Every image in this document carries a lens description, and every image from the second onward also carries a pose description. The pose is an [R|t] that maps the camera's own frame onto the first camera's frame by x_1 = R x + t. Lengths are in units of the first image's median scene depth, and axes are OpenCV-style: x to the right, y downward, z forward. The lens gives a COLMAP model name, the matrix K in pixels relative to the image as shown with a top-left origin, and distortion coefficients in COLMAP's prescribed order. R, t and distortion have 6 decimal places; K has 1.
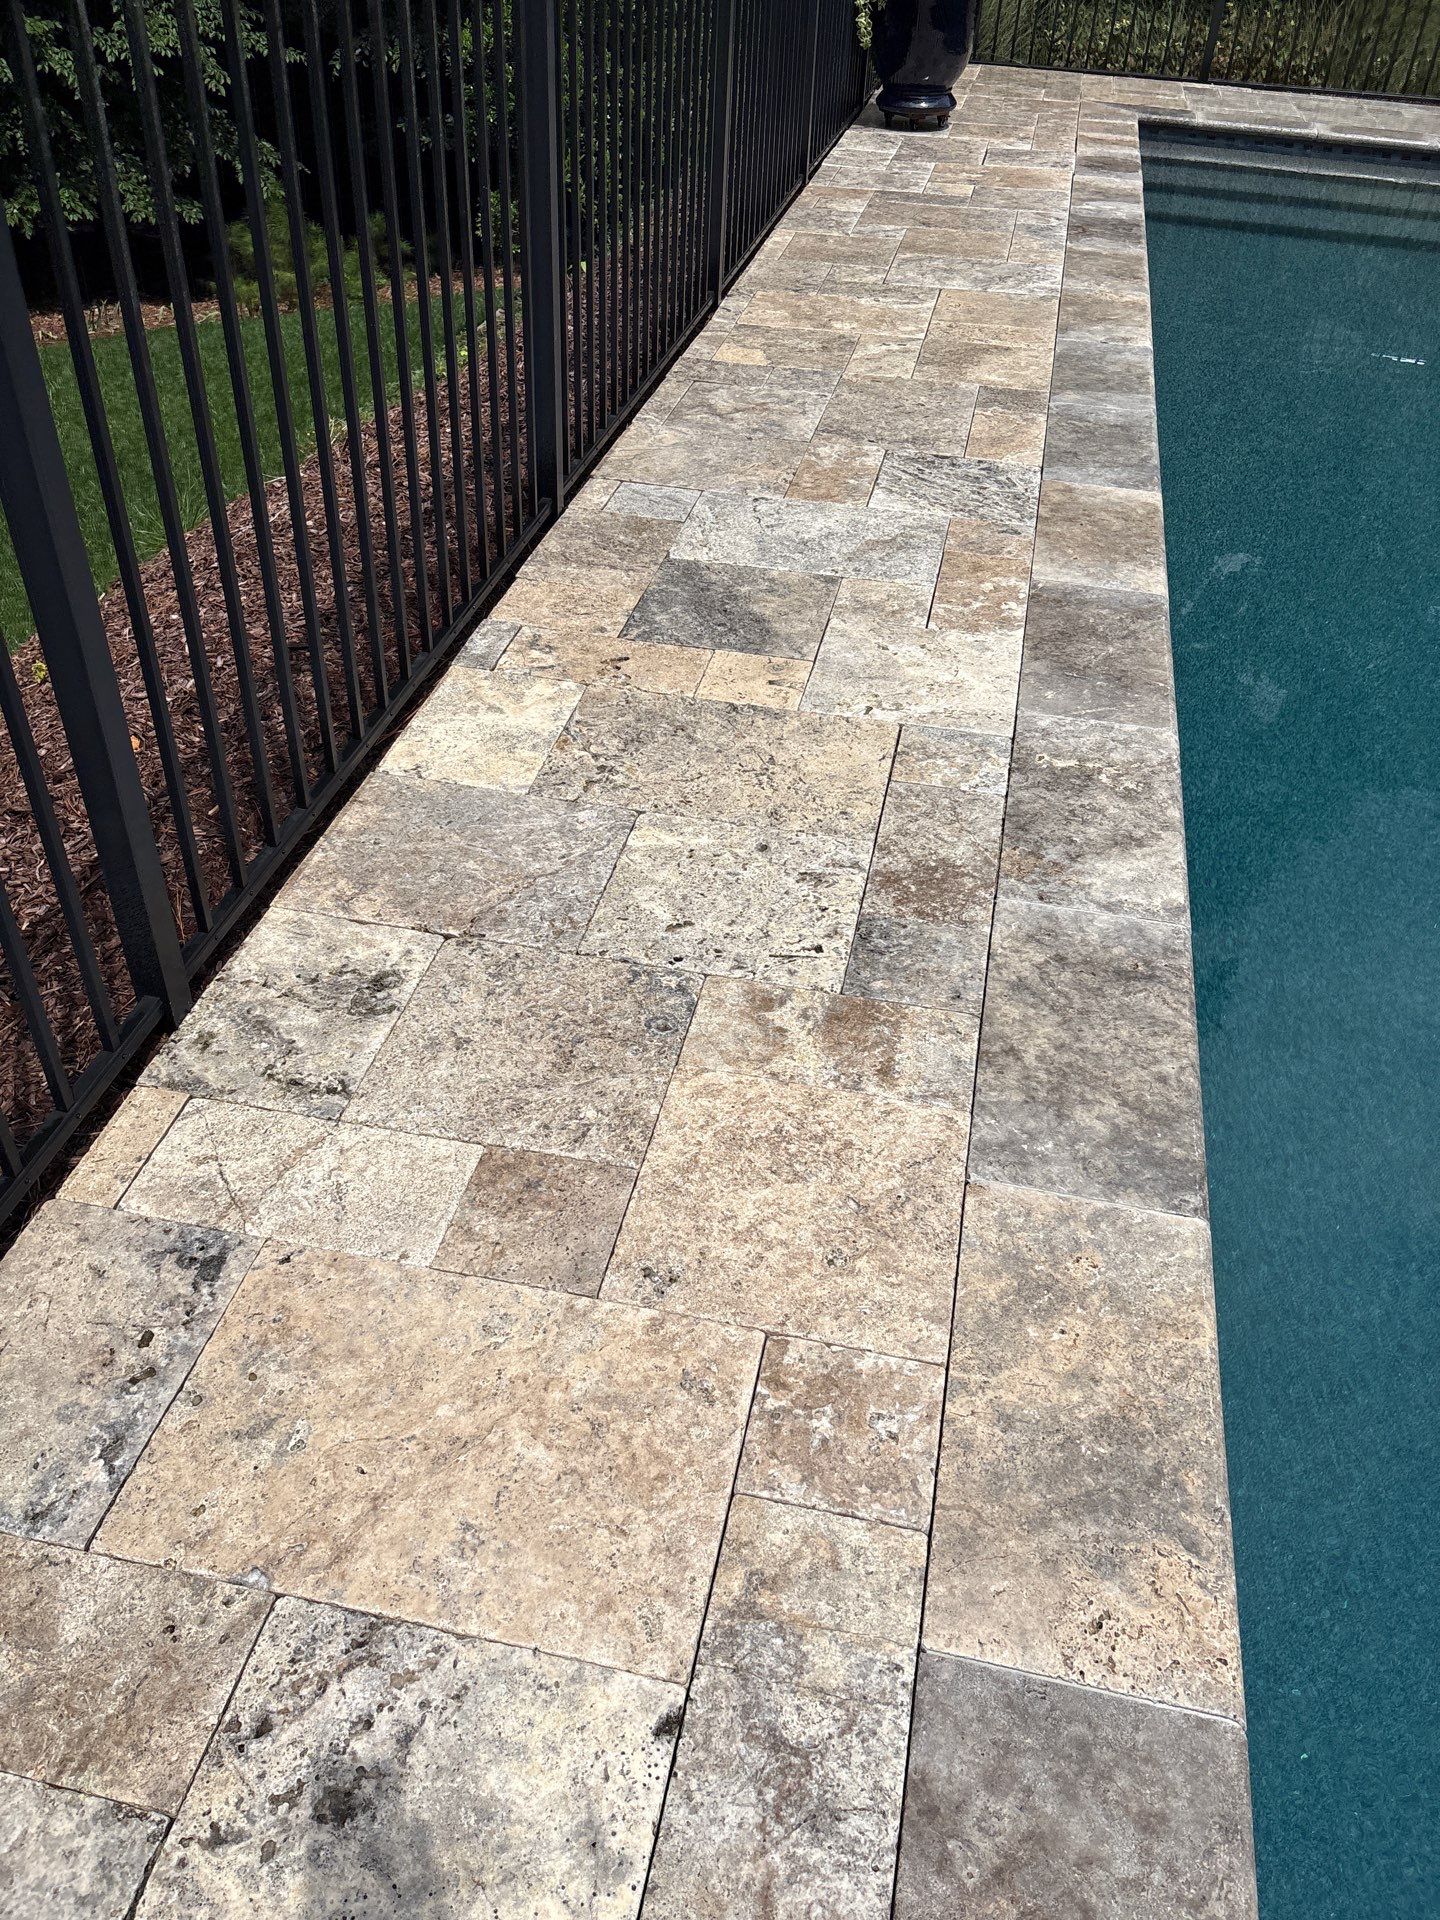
lens RADIAL K [[1465.5, 0, 720.0], [0, 1465.5, 960.0], [0, 0, 1]] dist [0.049524, -0.000781]
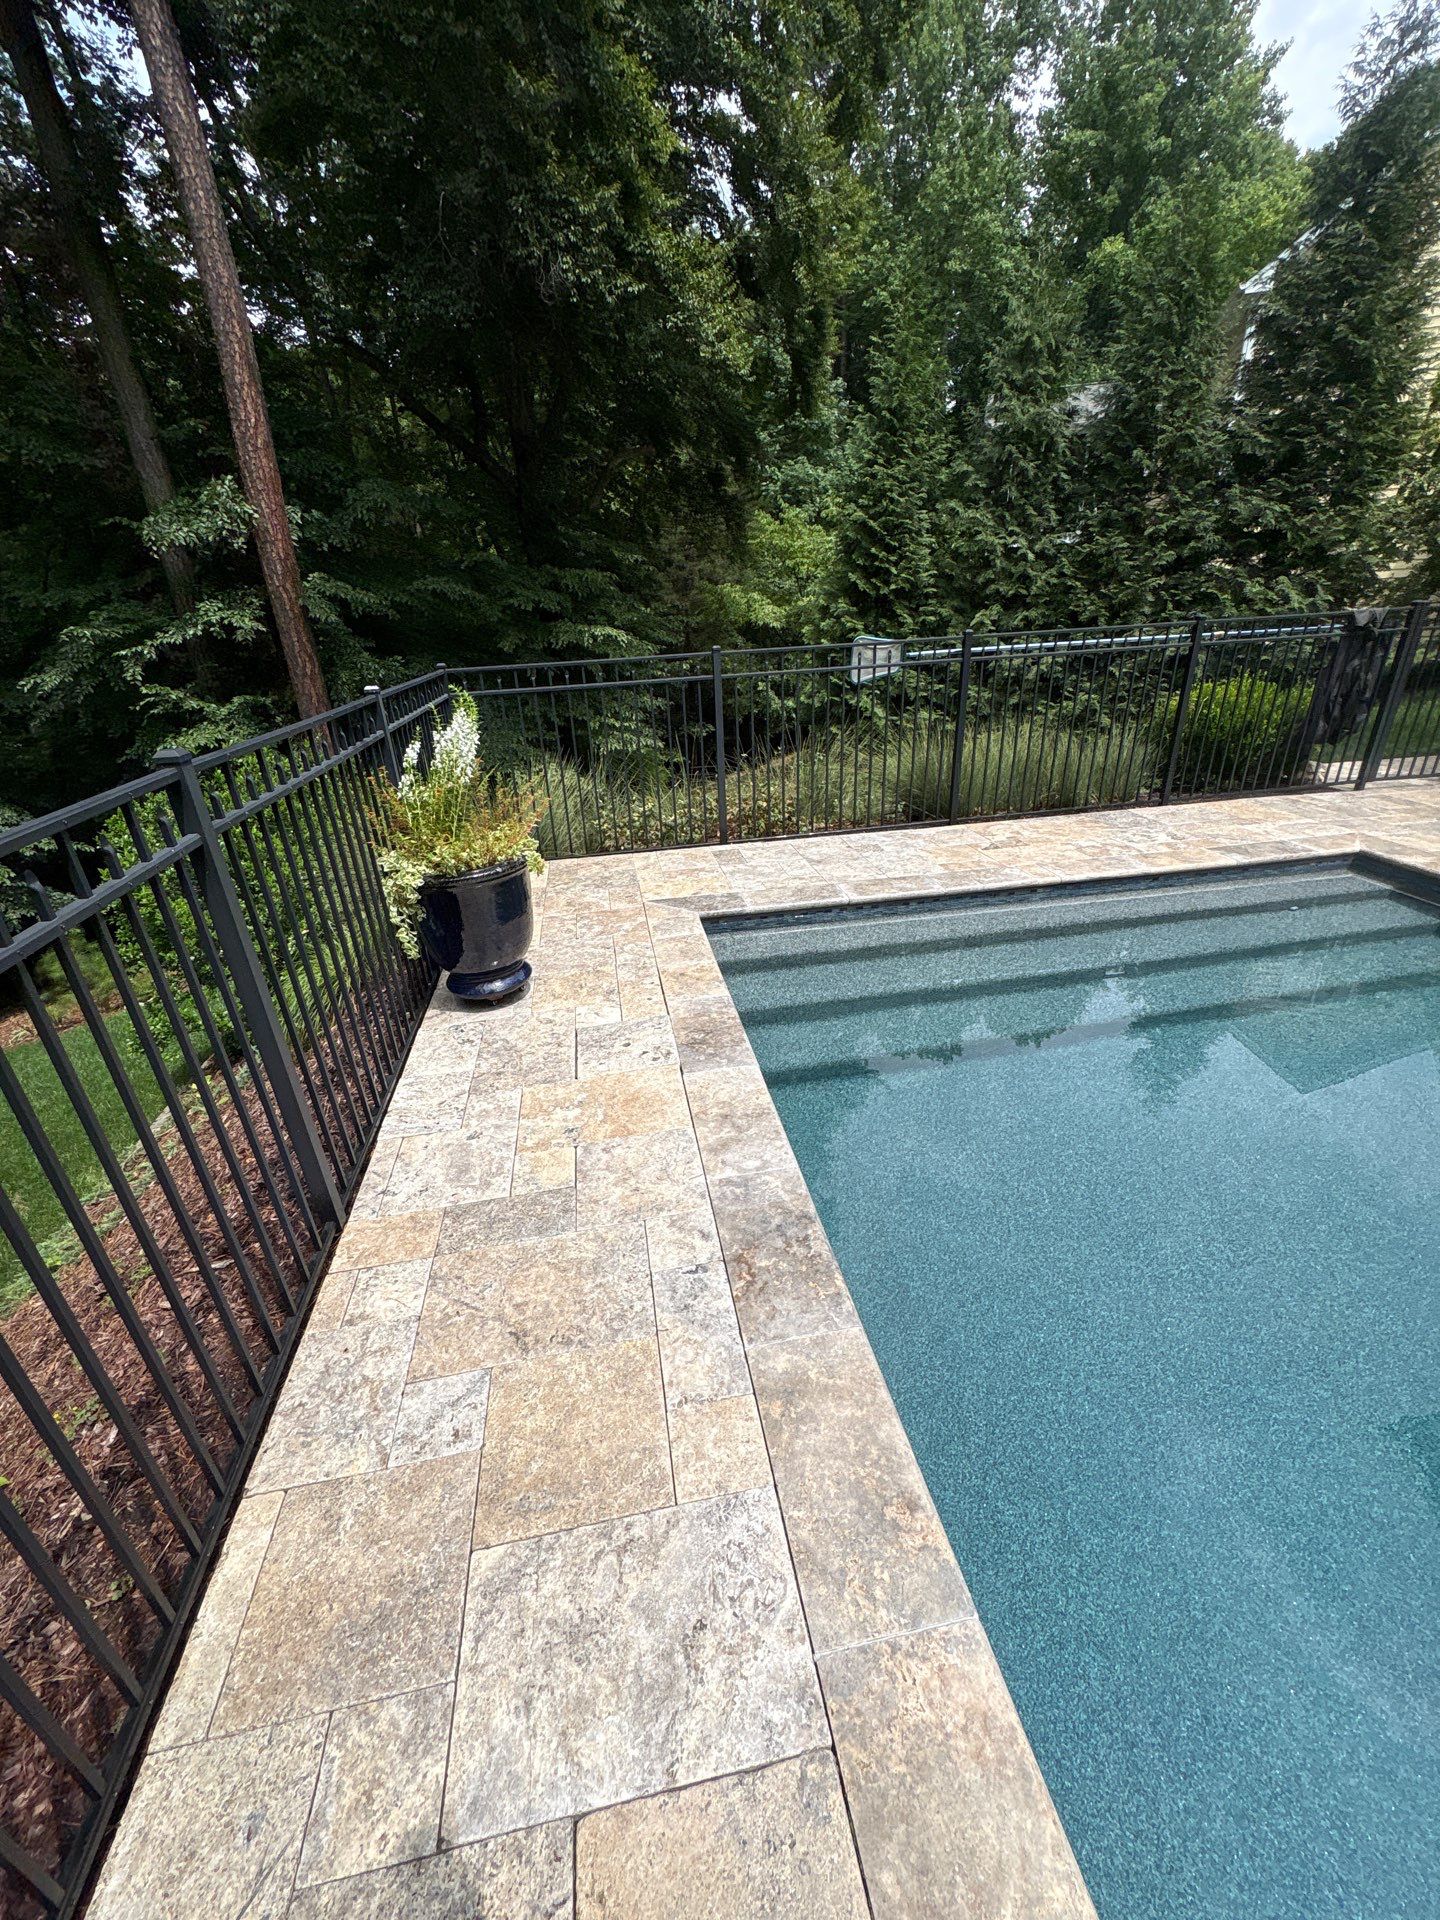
lens RADIAL K [[768.3, 0, 720.0], [0, 768.3, 960.0], [0, 0, 1]] dist [0.002598, -0.000141]
pose [[0.926439, -0.241490, 0.288778, 0.128686], [0.306377, 0.929426, -0.205671, -0.438716], [-0.218731, 0.279017, 0.935044, 0.502962]]
